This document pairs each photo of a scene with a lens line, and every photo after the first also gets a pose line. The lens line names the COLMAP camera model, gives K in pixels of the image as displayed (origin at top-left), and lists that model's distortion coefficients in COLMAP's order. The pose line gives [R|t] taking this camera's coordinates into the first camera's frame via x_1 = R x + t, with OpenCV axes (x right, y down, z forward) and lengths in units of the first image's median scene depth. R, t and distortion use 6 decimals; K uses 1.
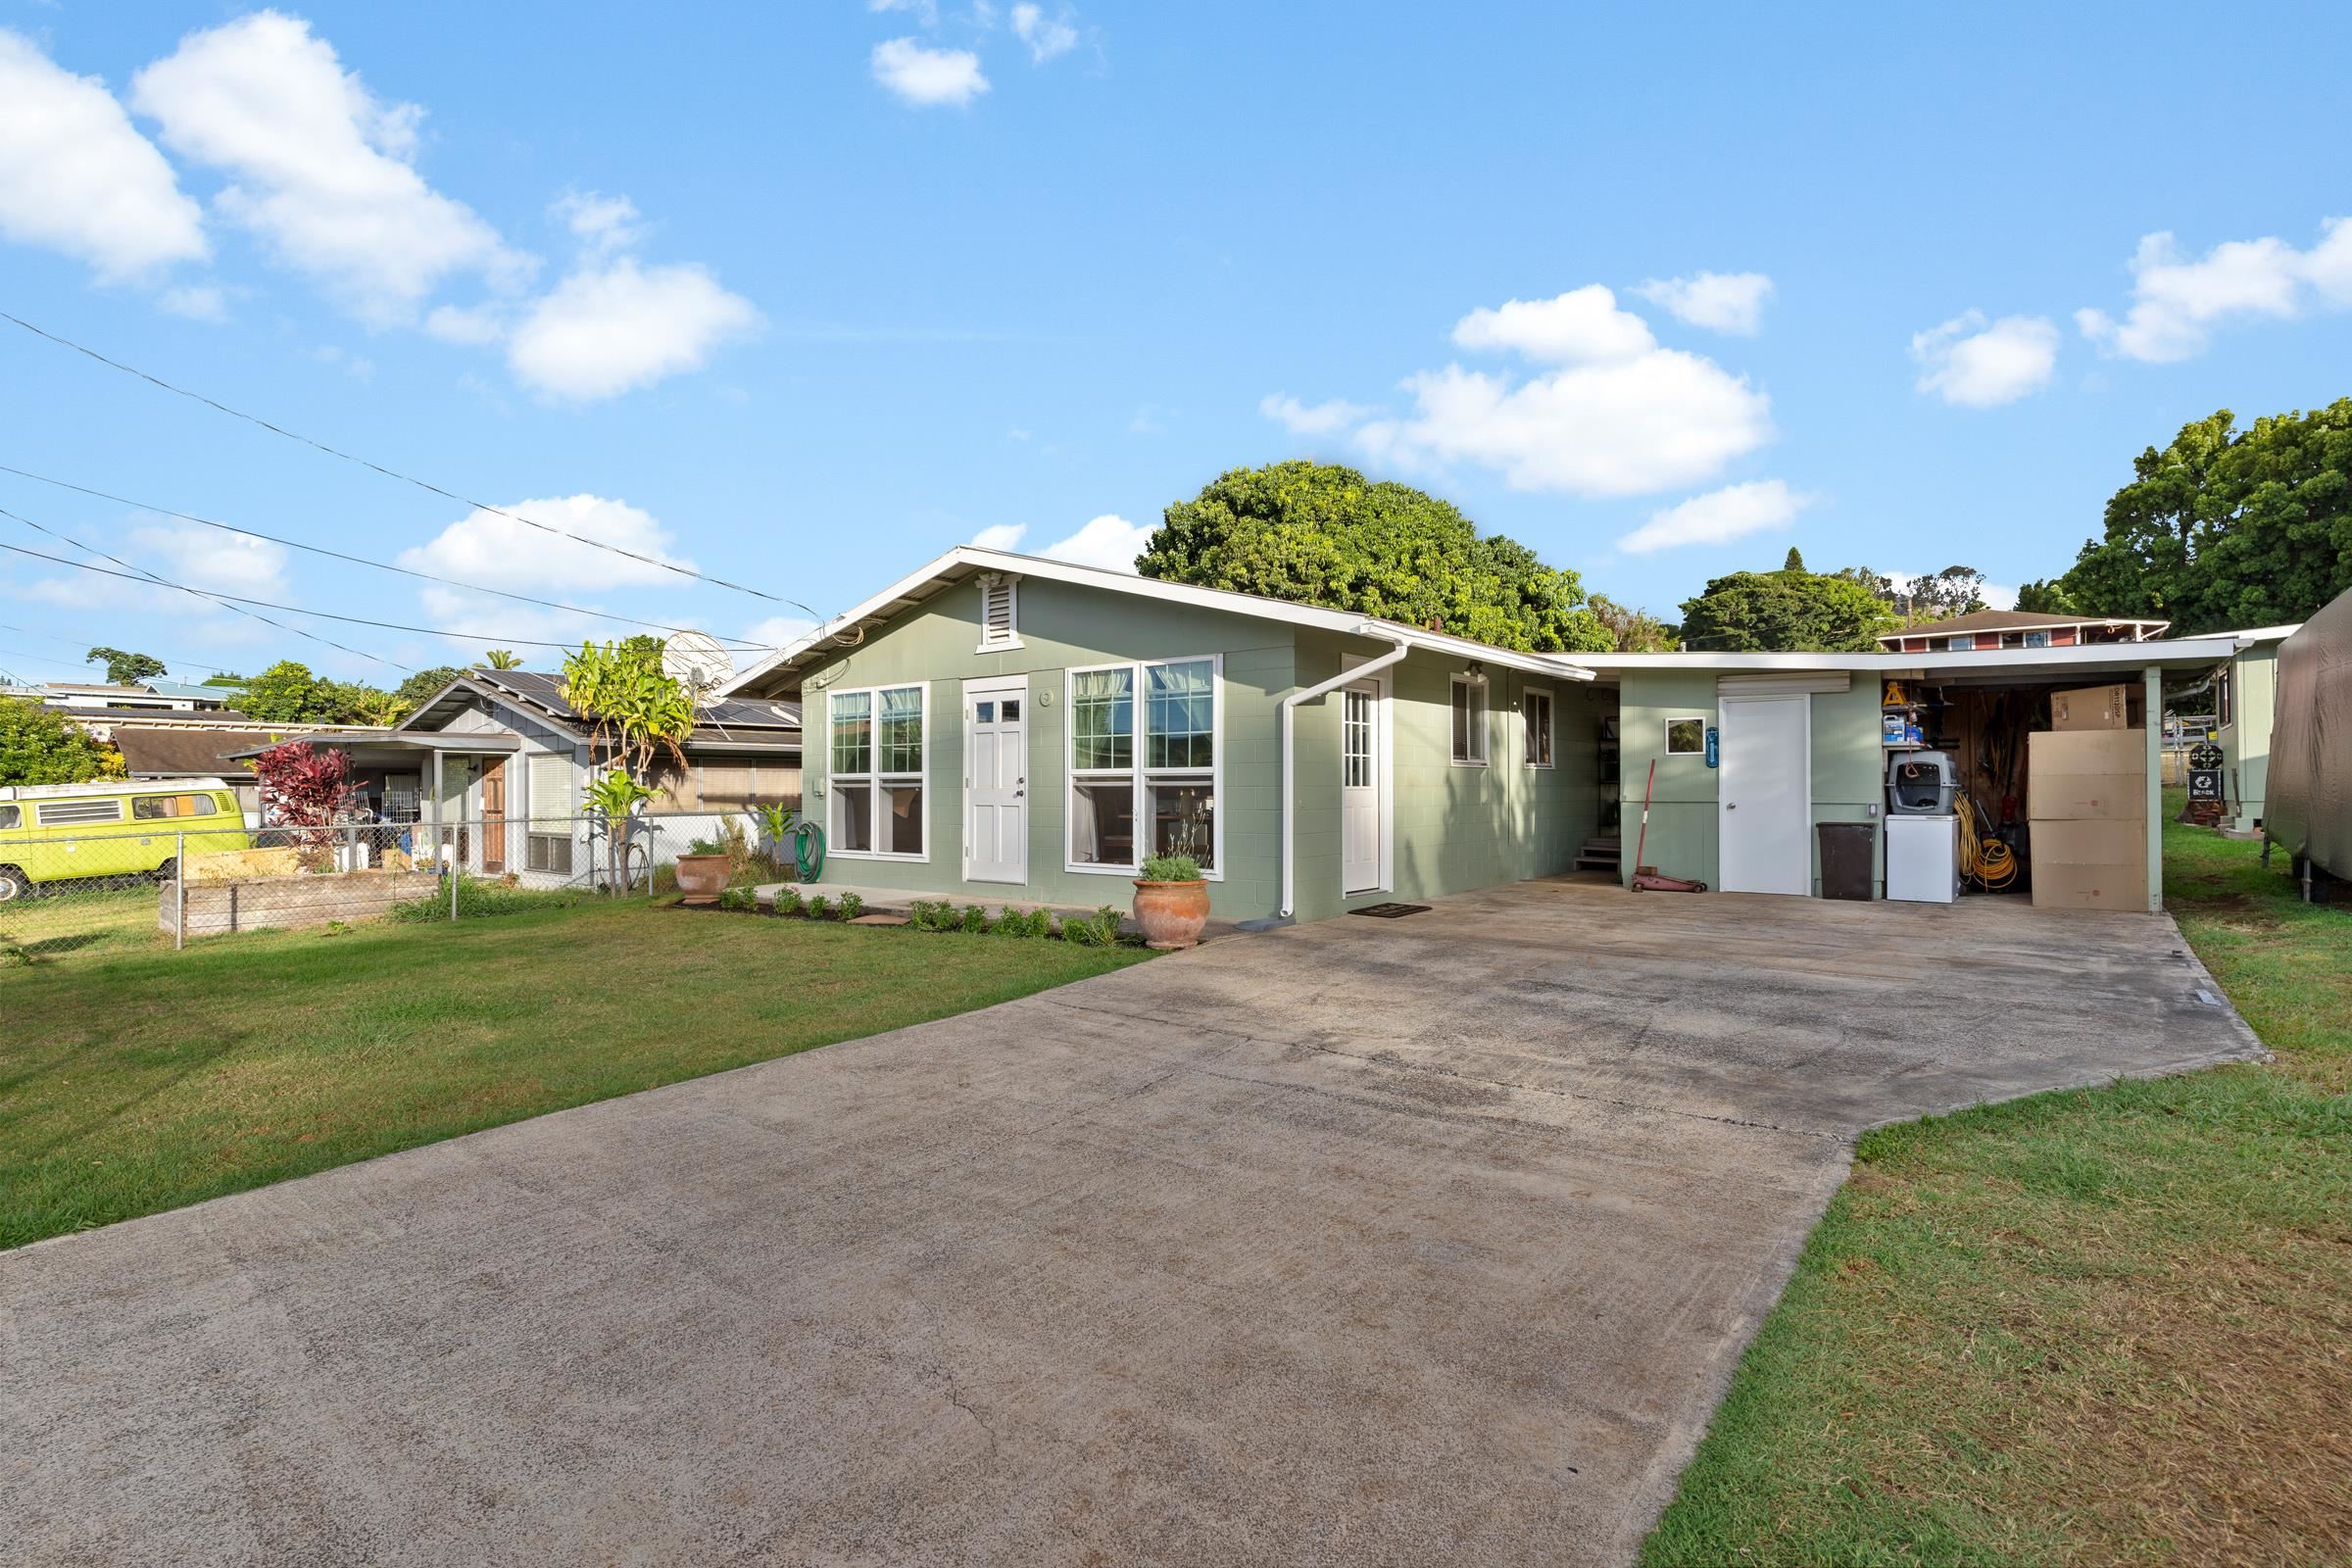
lens RADIAL K [[1128.0, 0, 1186.0], [0, 1128.0, 784.2], [0, 0, 1]] dist [0.003485, -0.000108]
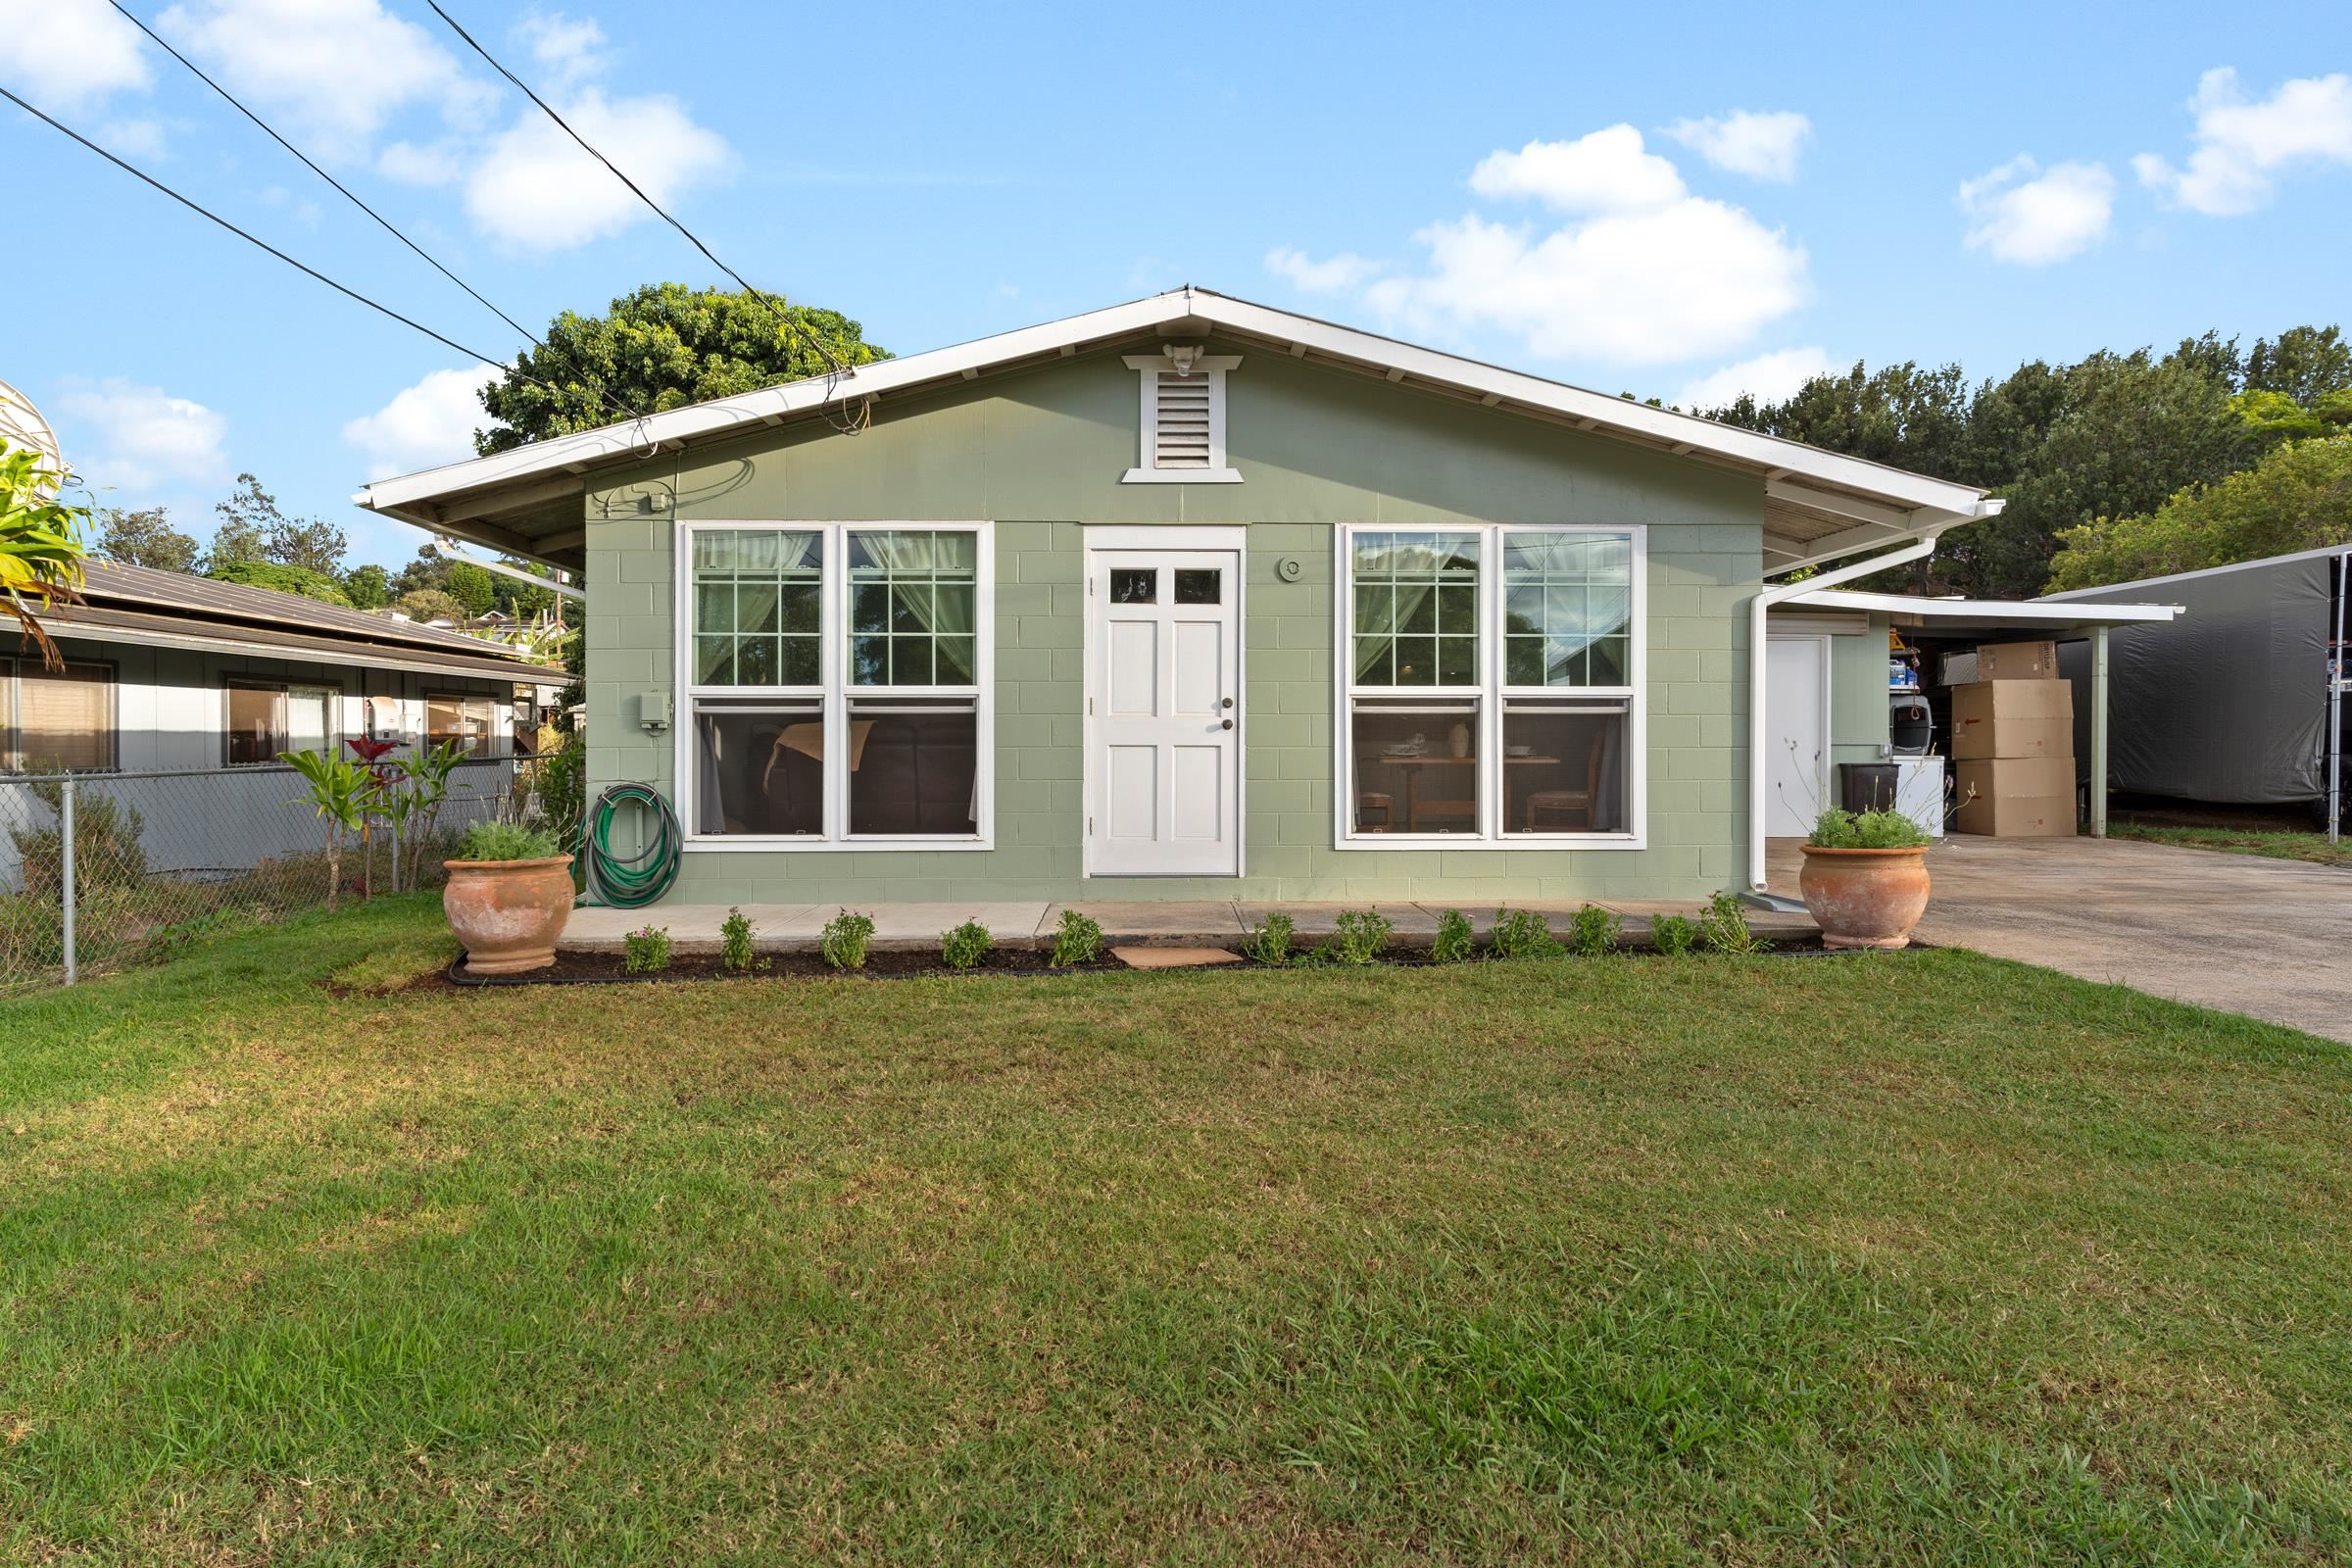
lens RADIAL K [[1267.0, 0, 1164.5], [0, 1267.0, 767.0], [0, 0, 1]] dist [-0.000017, -0.000871]
pose [[0.777846, -0.008380, 0.628399, -0.588926], [-0.004834, 0.999802, 0.019315, 0.017279], [-0.628437, -0.018062, 0.777651, 0.491029]]
